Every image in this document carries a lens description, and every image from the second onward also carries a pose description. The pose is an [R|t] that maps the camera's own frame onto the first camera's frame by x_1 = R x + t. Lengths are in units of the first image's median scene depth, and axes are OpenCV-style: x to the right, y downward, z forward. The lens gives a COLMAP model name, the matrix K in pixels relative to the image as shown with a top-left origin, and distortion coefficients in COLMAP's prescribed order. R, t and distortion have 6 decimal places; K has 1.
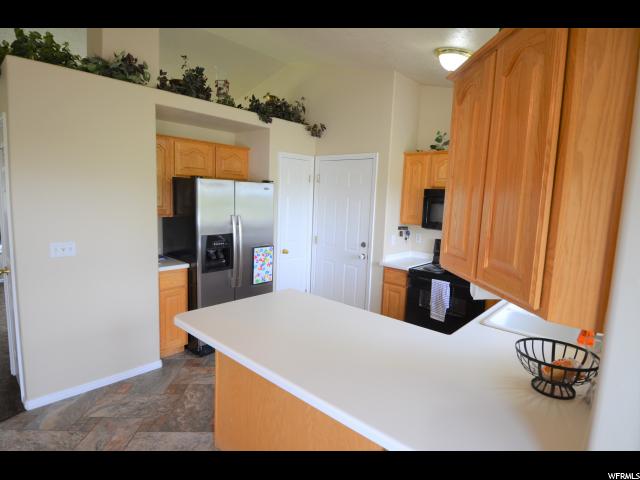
lens RADIAL K [[349.5, 0, 320.9], [0, 349.5, 239.6], [0, 0, 1]] dist [-0.006546, -0.010741]
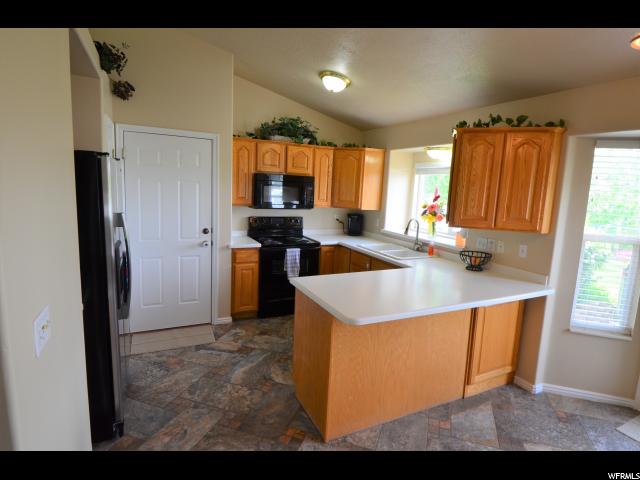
lens RADIAL K [[349.5, 0, 317.9], [0, 349.5, 237.2], [0, 0, 1]] dist [-0.006546, -0.010741]
pose [[0.380199, -0.157980, 0.911313, -0.644330], [0.082605, 0.987167, 0.136667, -0.074670], [-0.921209, 0.023319, 0.388370, 0.366138]]
